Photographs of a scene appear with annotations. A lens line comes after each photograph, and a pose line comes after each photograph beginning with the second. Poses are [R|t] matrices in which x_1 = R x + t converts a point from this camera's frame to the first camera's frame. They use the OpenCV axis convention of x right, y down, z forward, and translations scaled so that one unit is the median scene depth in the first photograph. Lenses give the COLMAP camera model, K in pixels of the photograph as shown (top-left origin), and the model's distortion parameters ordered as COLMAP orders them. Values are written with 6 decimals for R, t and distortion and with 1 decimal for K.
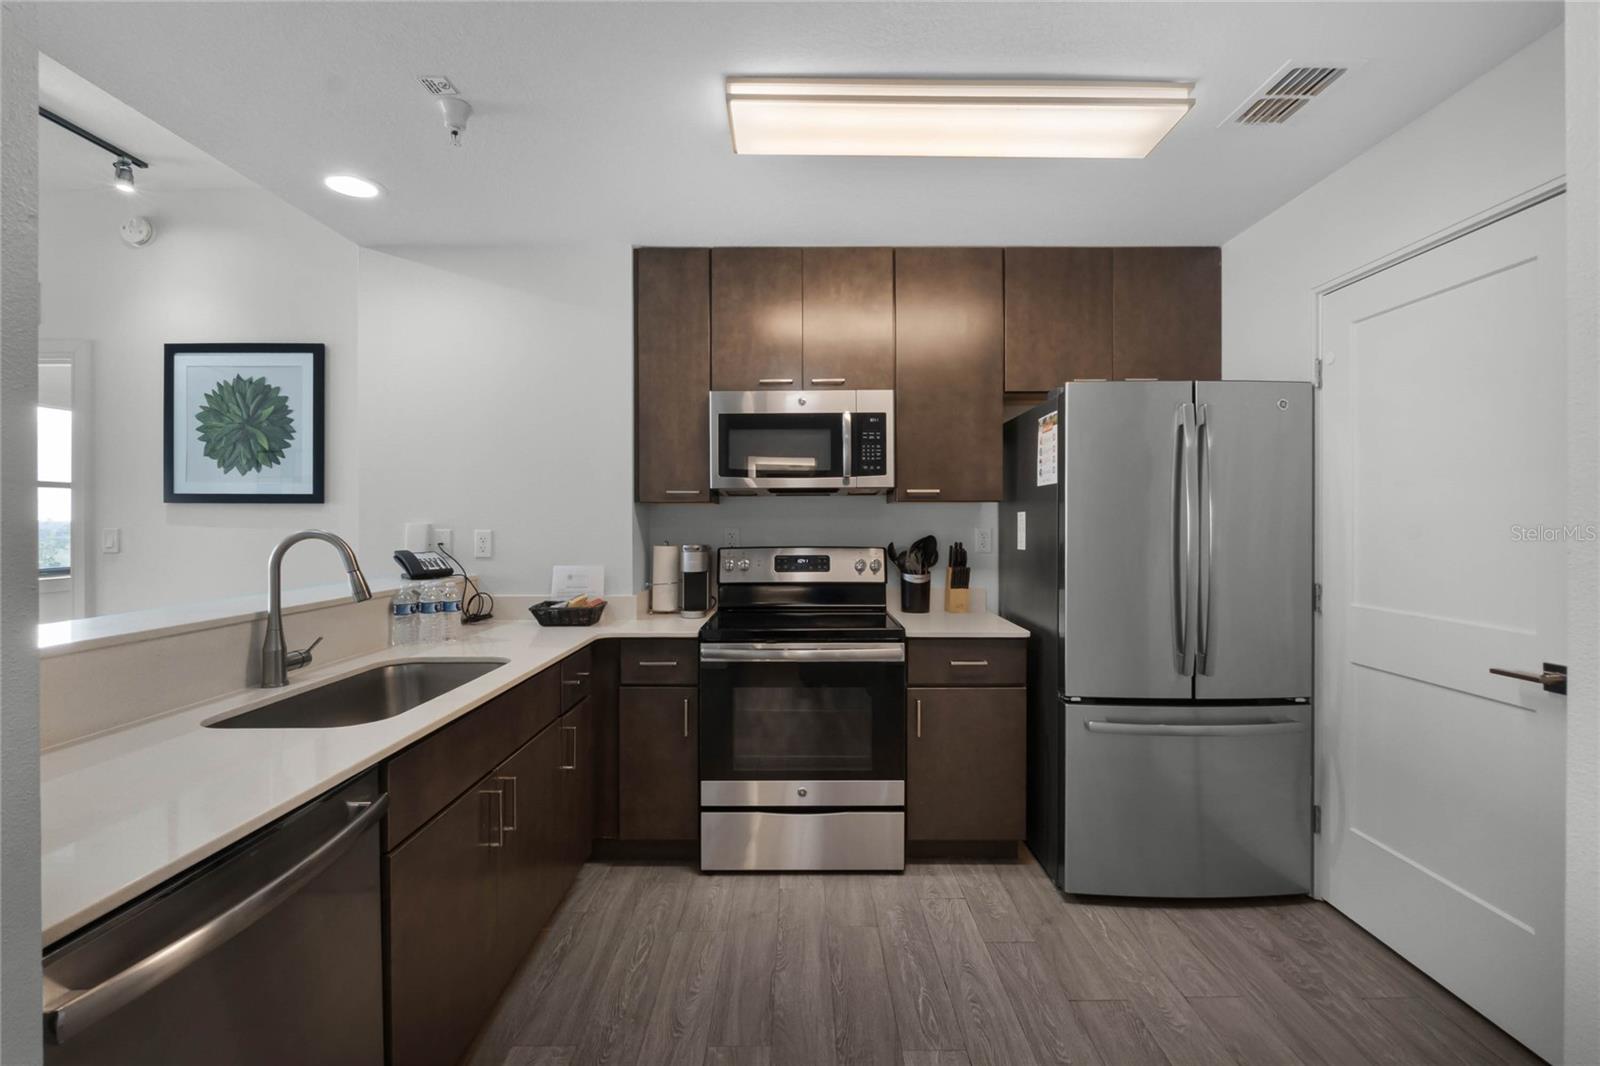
lens RADIAL K [[693.8, 0, 800.5], [0, 693.8, 520.3], [0, 0, 1]] dist [0.000011, -0.000451]
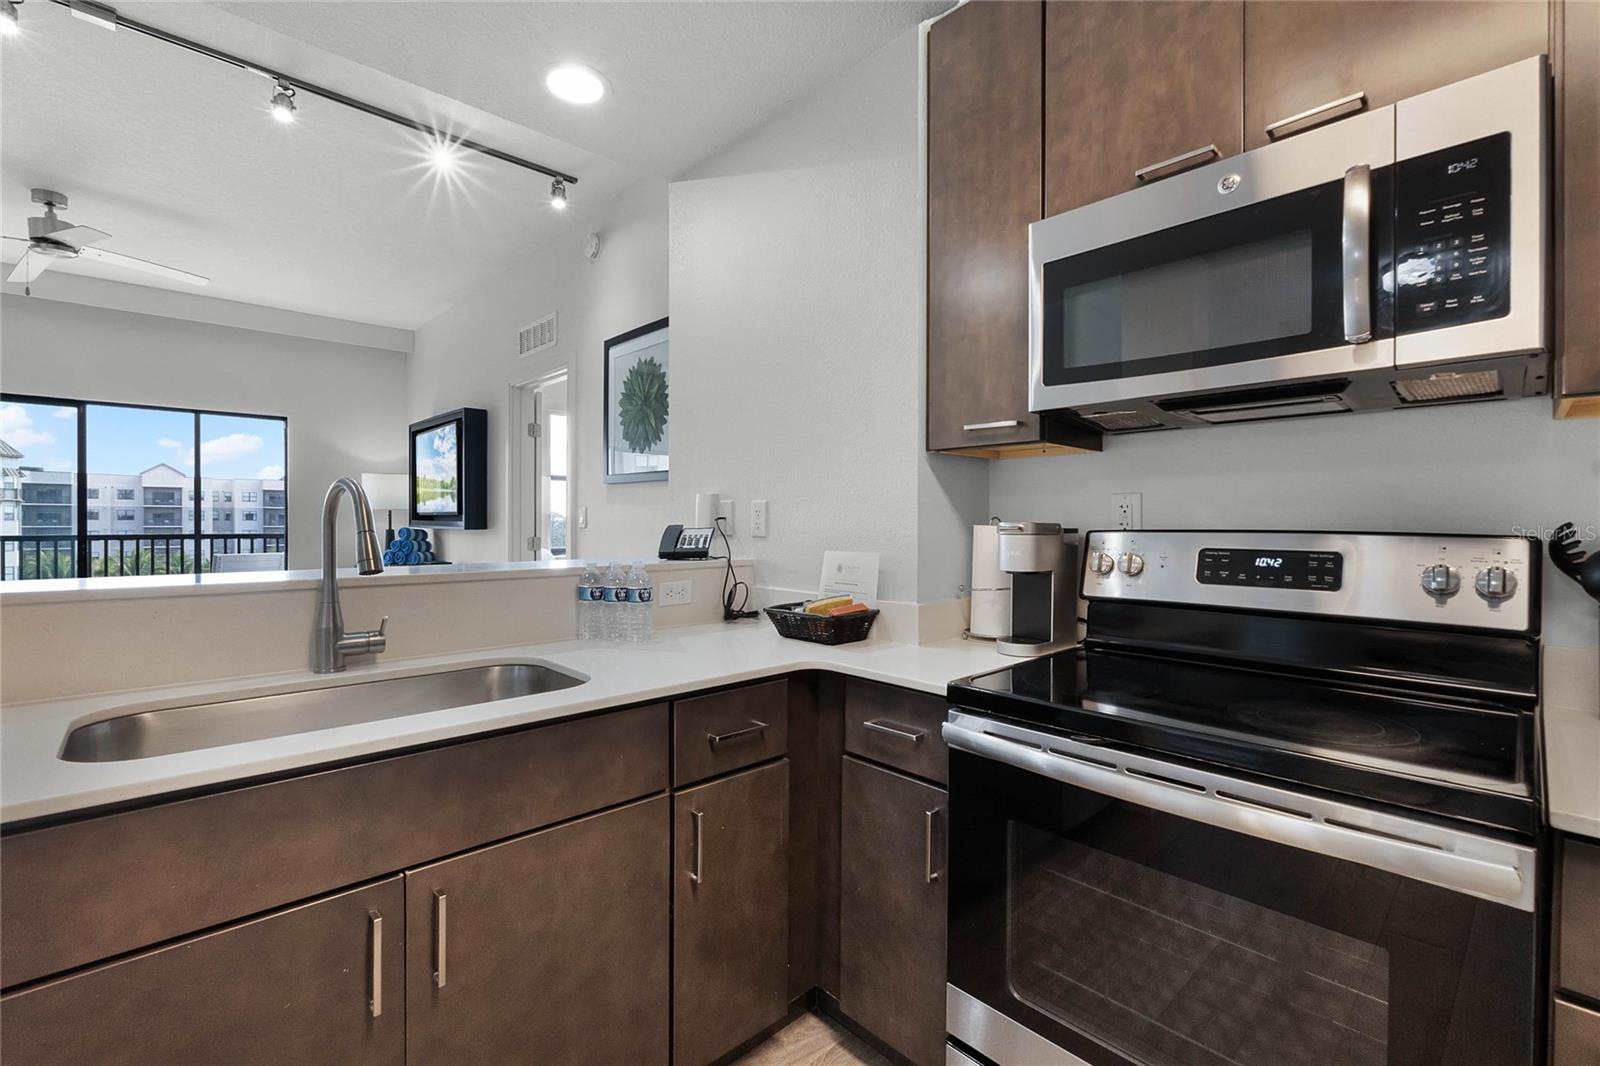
lens RADIAL K [[697.8, 0, 798.4], [0, 697.8, 527.5], [0, 0, 1]] dist [-0.002417, -0.001103]
pose [[0.688697, 0.011626, -0.724956, 0.120235], [-0.004764, 0.999922, 0.011509, 0.032360], [0.725034, -0.004472, 0.688699, 0.470084]]
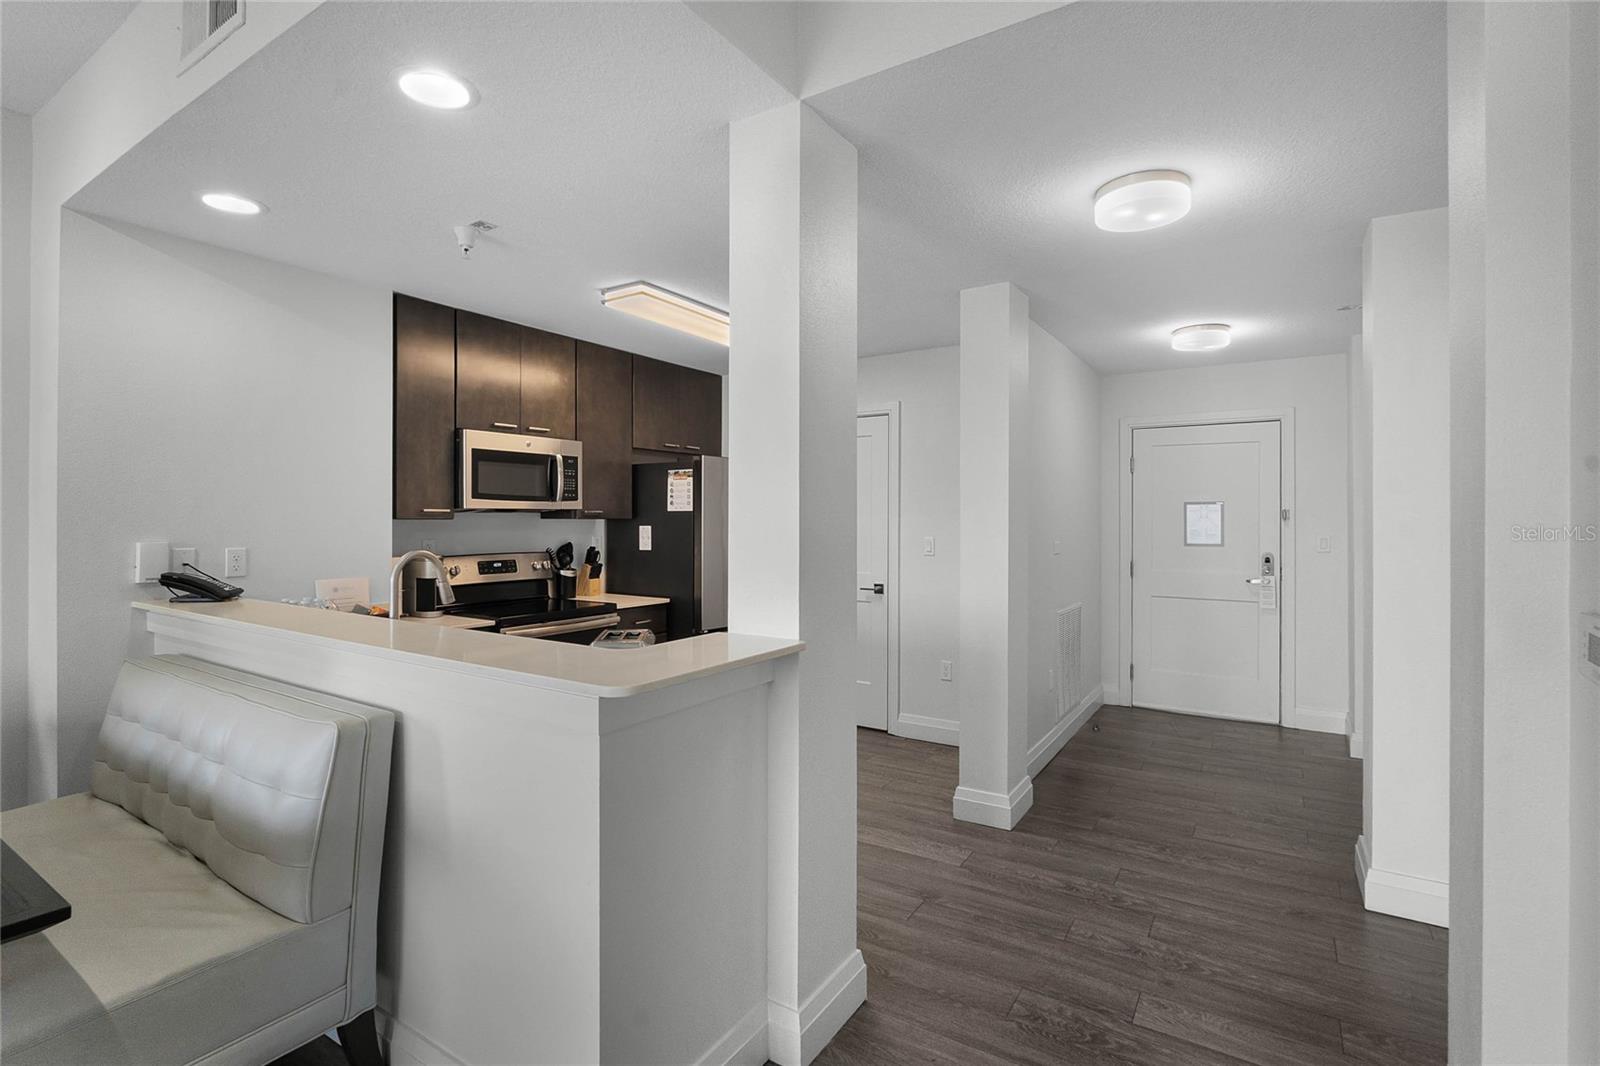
lens RADIAL K [[753.1, 0, 801.4], [0, 753.1, 519.1], [0, 0, 1]] dist [-0.002338, -0.000066]
pose [[0.535579, 0.002052, 0.844483, -0.854111], [-0.004923, 0.999988, 0.000693, -0.028133], [-0.844471, -0.004529, 0.535582, -0.196446]]
